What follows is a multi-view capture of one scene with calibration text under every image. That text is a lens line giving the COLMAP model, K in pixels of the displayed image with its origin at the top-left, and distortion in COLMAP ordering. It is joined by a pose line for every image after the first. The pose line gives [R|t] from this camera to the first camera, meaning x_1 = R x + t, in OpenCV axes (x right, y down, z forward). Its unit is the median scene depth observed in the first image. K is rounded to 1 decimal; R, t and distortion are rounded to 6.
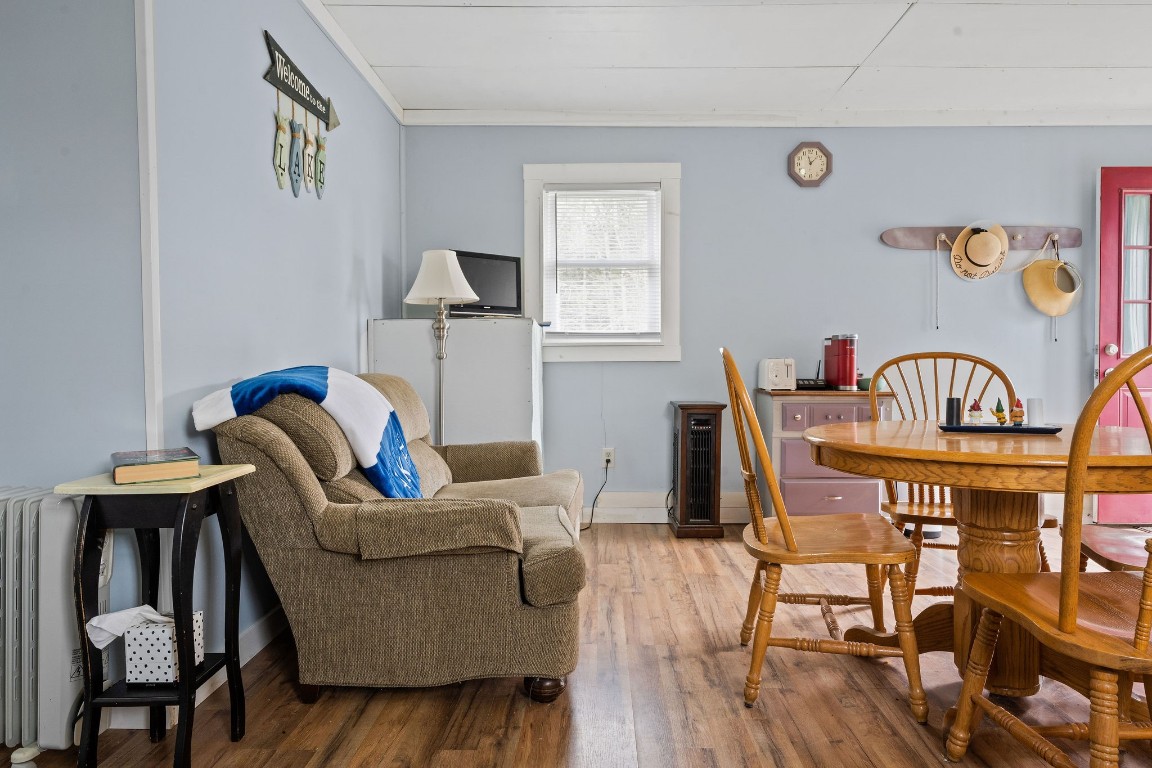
lens RADIAL K [[697.9, 0, 583.7], [0, 697.9, 381.4], [0, 0, 1]] dist [-0.005437, 0.007505]
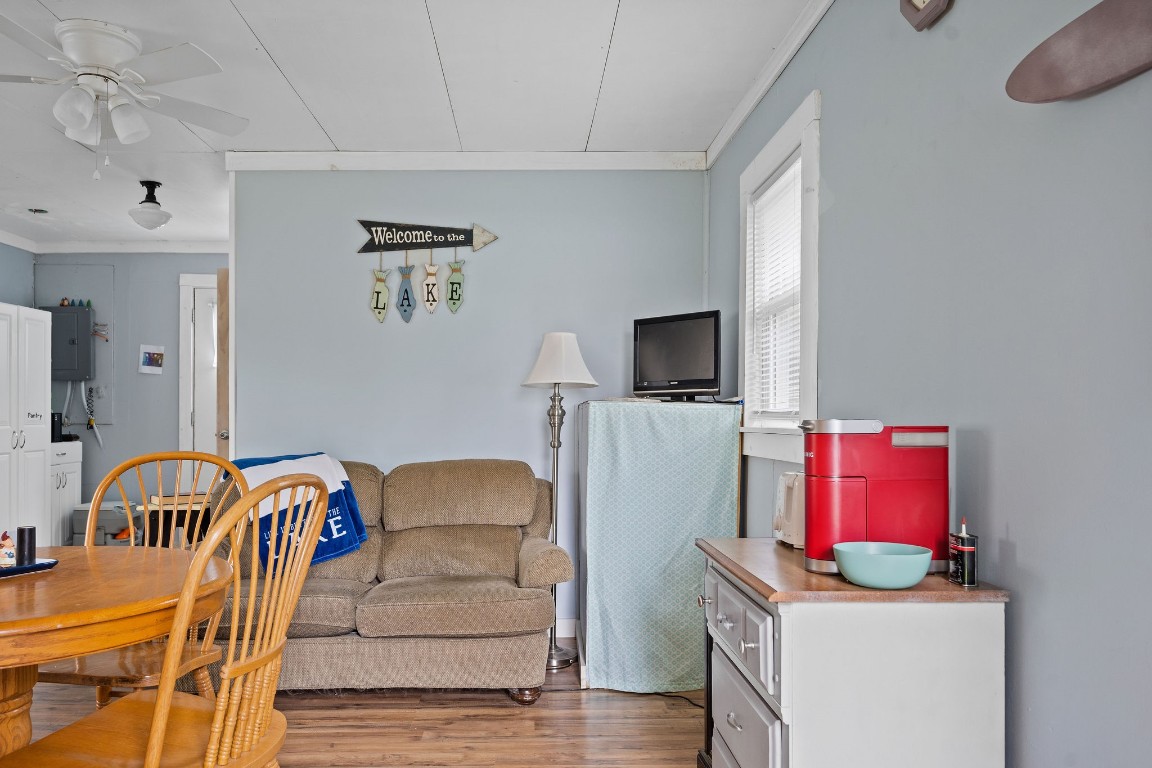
lens RADIAL K [[839.7, 0, 559.3], [0, 839.7, 415.9], [0, 0, 1]] dist [-0.010146, -0.000057]
pose [[0.045329, 0.000983, -0.998972, 0.769488], [-0.025867, 0.999665, -0.000190, -0.062096], [0.998637, 0.025849, 0.045339, 0.788820]]
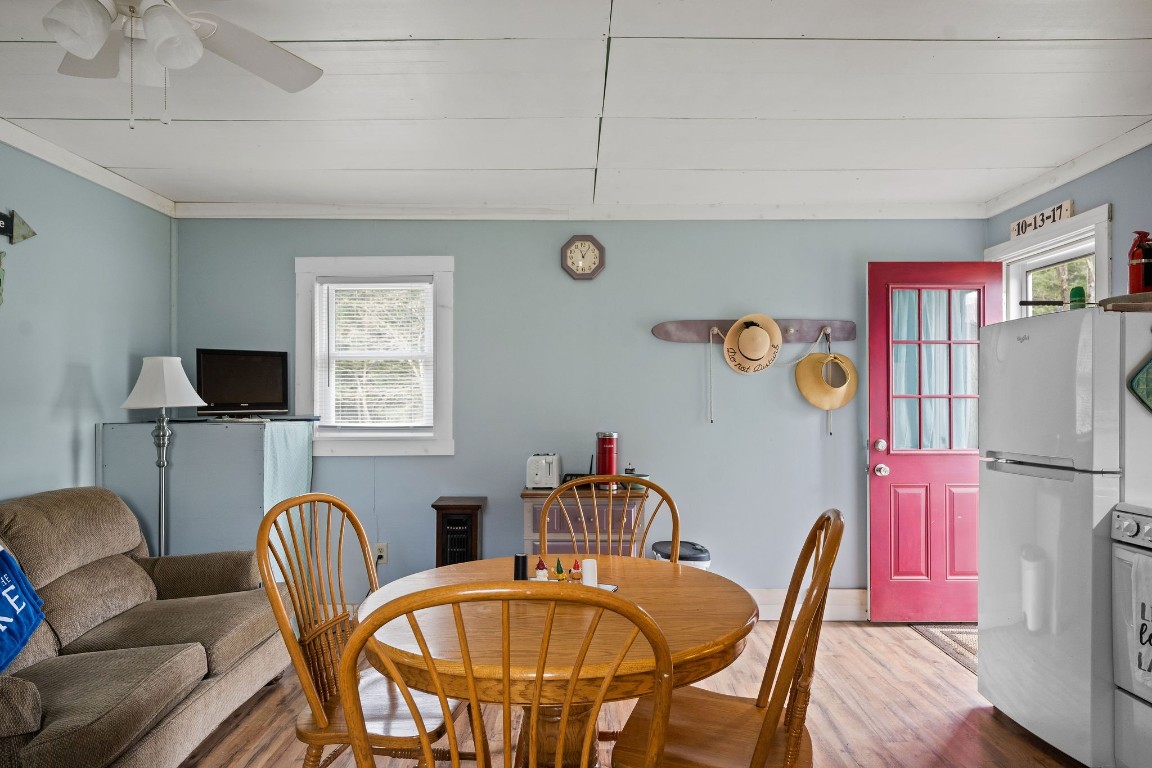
lens RADIAL K [[697.9, 0, 568.4], [0, 697.9, 391.8], [0, 0, 1]] dist [-0.005437, 0.007505]
pose [[0.999955, -0.001324, 0.009394, 0.295462], [0.001667, 0.999330, -0.036574, -0.083529], [-0.009340, 0.036588, 0.999287, 0.010798]]
